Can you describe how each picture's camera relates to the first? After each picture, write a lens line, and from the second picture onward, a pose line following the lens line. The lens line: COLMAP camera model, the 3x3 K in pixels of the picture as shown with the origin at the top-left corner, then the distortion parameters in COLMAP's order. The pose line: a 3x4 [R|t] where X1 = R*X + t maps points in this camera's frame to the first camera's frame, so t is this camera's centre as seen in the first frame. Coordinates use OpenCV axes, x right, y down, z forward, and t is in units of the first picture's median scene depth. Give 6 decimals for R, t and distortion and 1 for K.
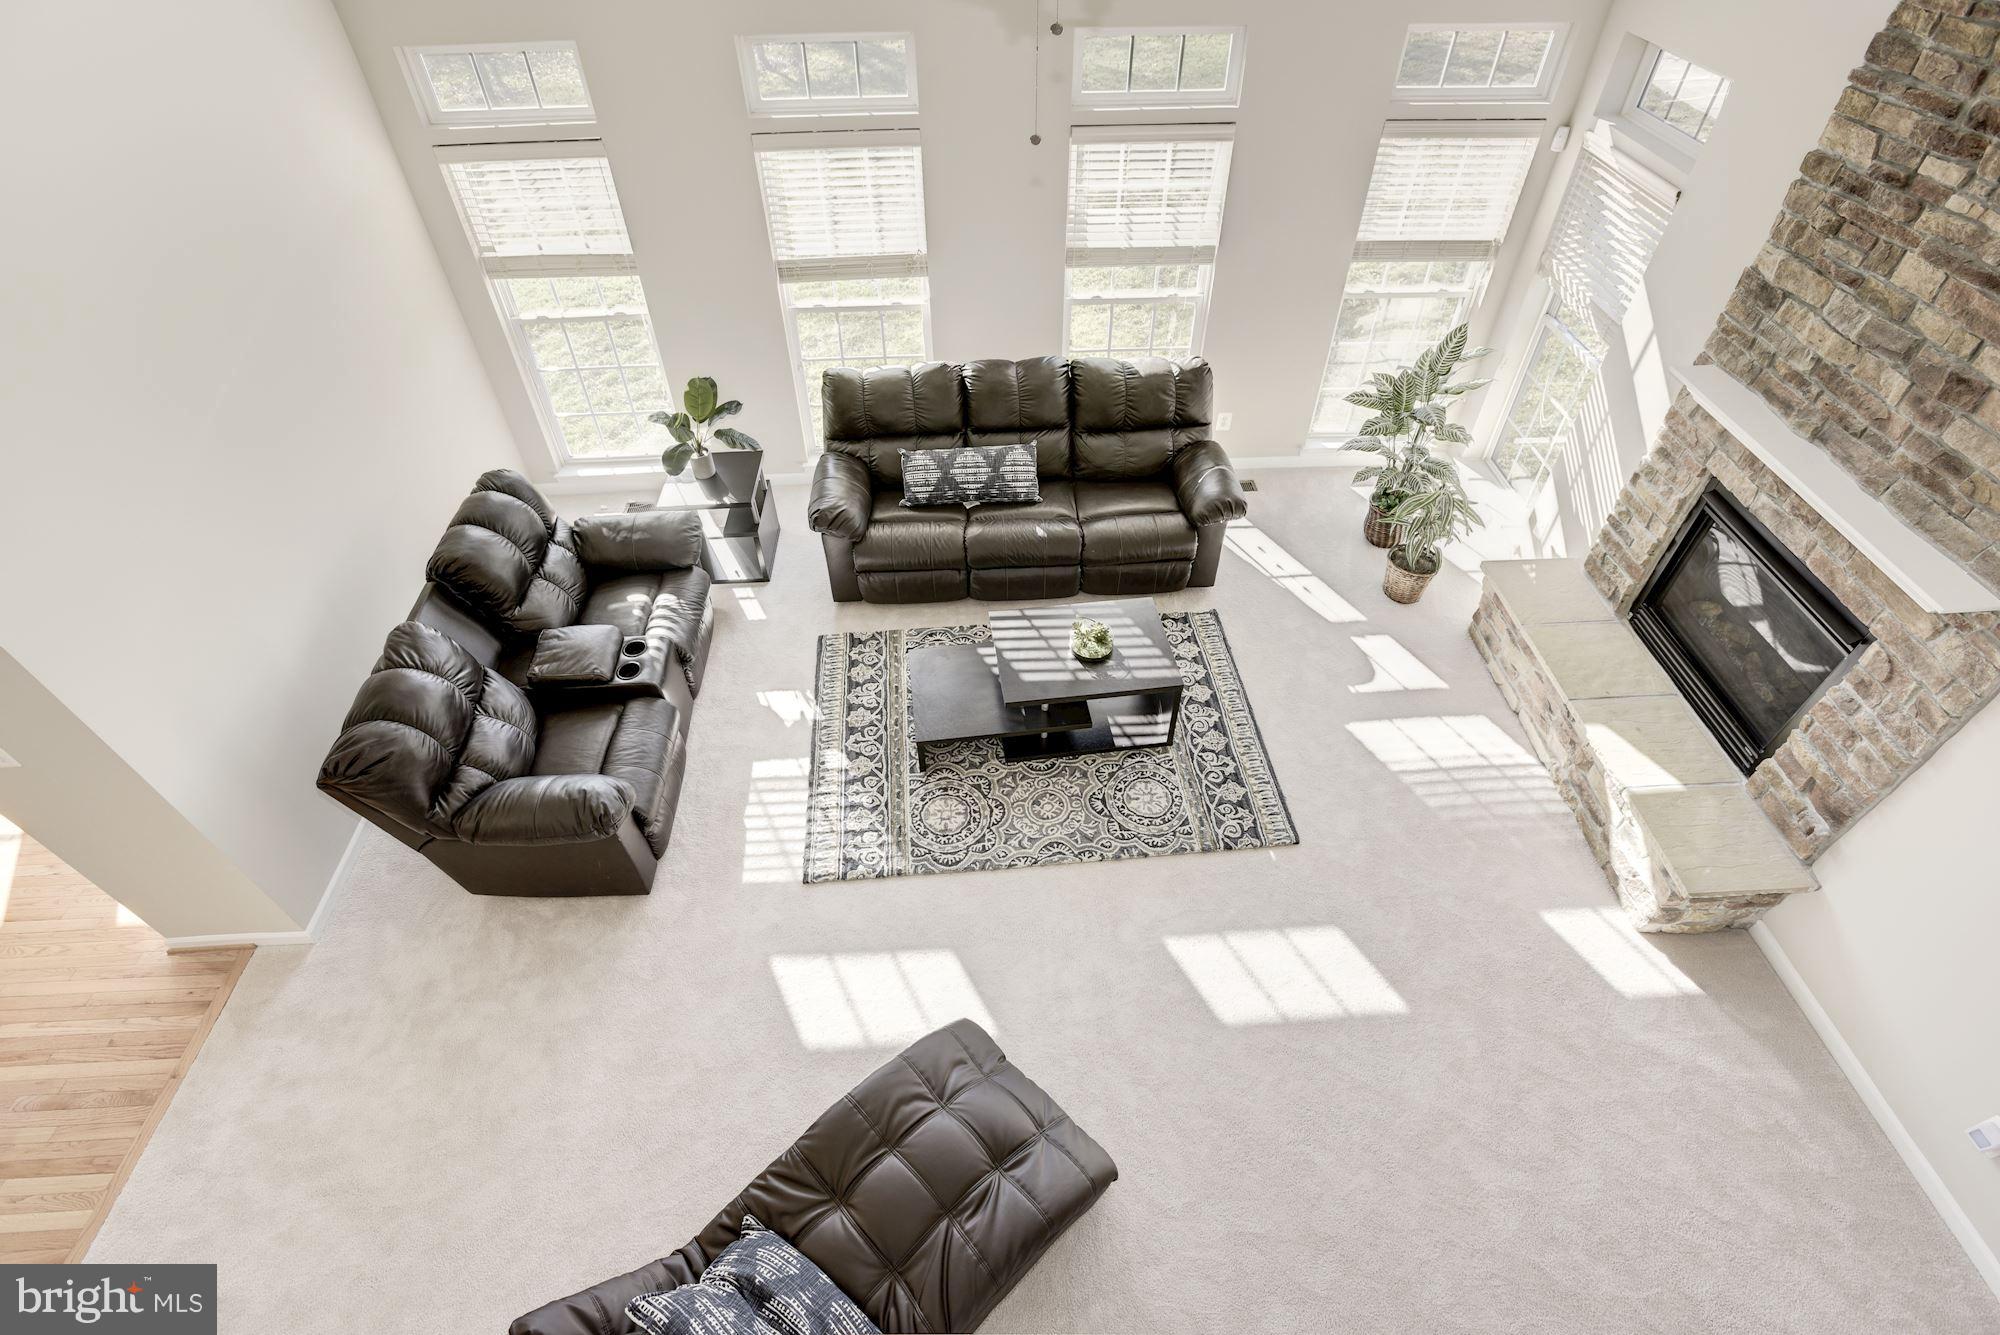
lens RADIAL K [[959.3, 0, 987.1], [0, 959.3, 666.3], [0, 0, 1]] dist [-0.038612, 0.015676]
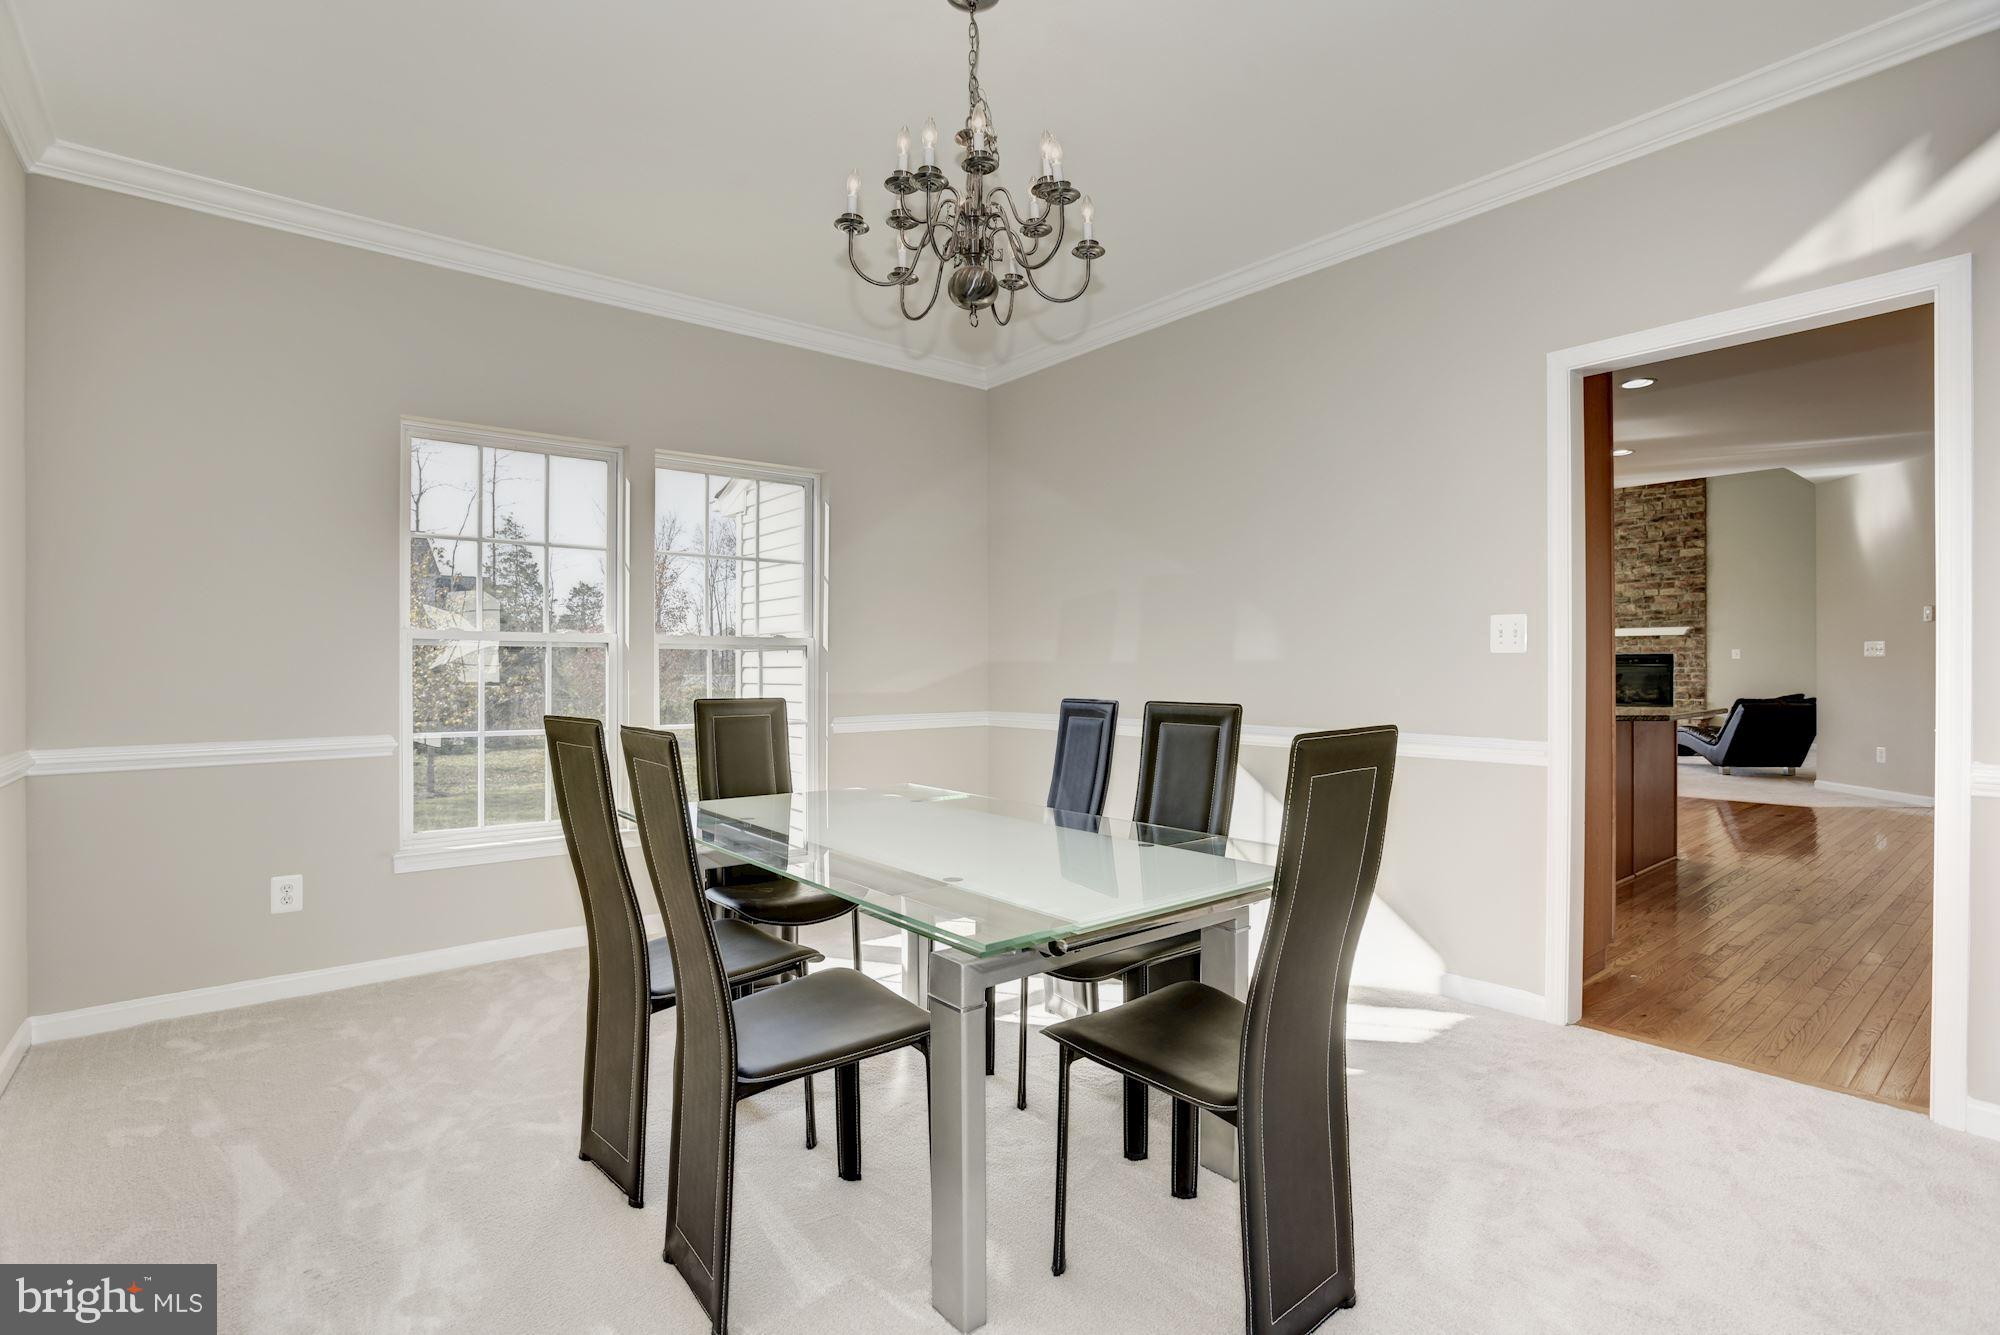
lens RADIAL K [[959.3, 0, 1002.0], [0, 959.3, 673.1], [0, 0, 1]] dist [-0.038612, 0.015676]
pose [[0.792234, 0.010277, 0.610130, -2.953744], [0.427536, 0.704075, -0.567001, 0.848814], [-0.435405, 0.710051, 0.553399, 0.053171]]
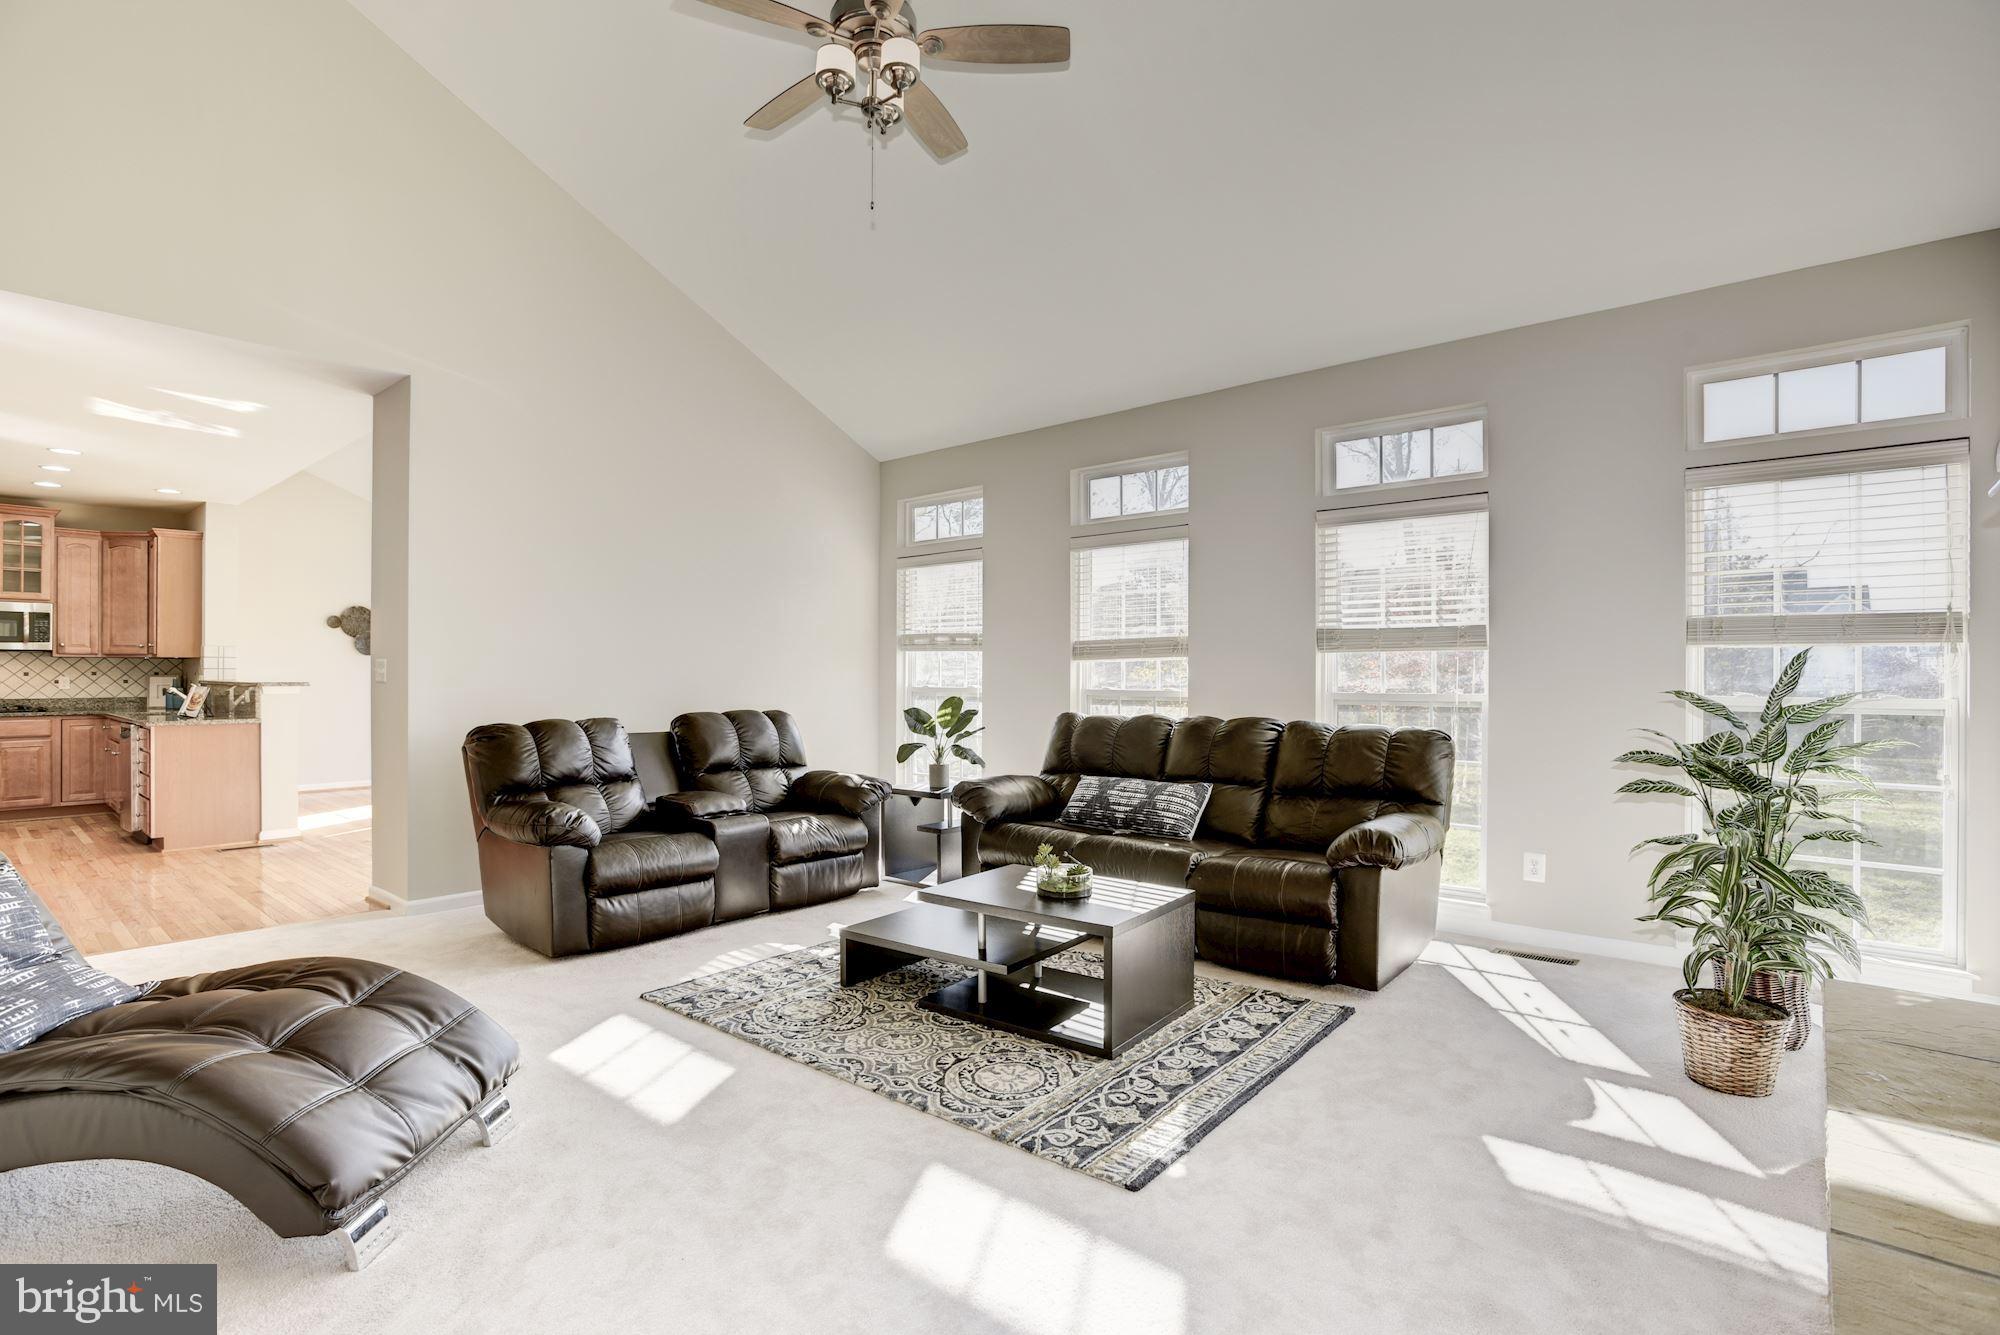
lens RADIAL K [[959.3, 0, 992.8], [0, 959.3, 663.2], [0, 0, 1]] dist [-0.038612, 0.015676]
pose [[0.720303, 0.010403, -0.693582, 0.638338], [-0.503758, 0.695218, -0.512738, 0.293953], [0.476856, 0.718724, 0.506008, 0.482229]]
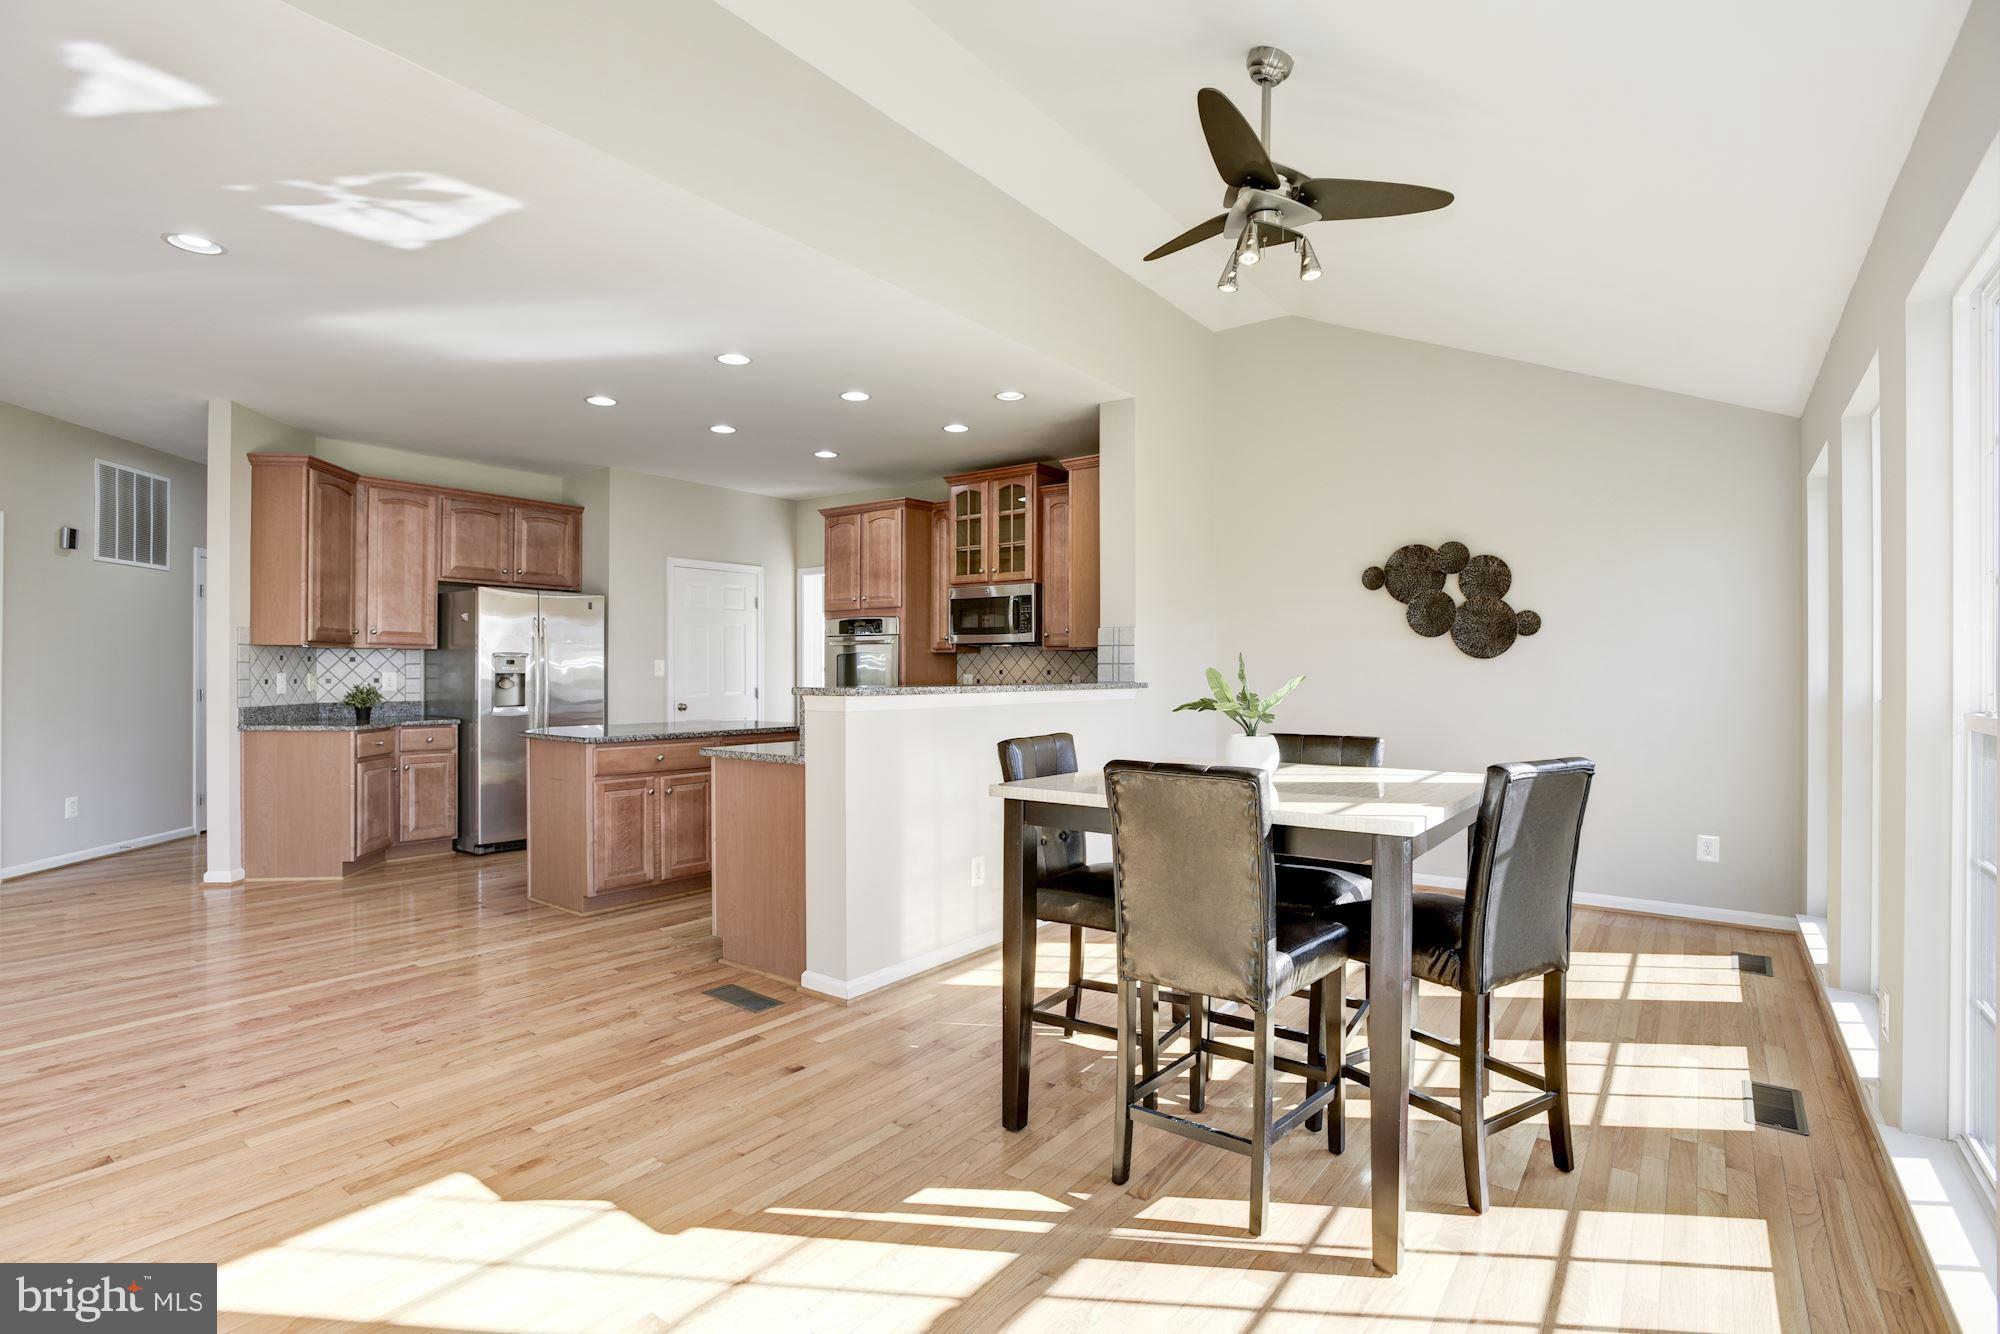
lens RADIAL K [[959.3, 0, 998.4], [0, 959.3, 660.9], [0, 0, 1]] dist [-0.038612, 0.015676]
pose [[-0.635278, 0.009139, -0.772229, -0.835324], [-0.543283, 0.705381, 0.455282, -0.402151], [0.548876, 0.708770, -0.443148, 1.204017]]
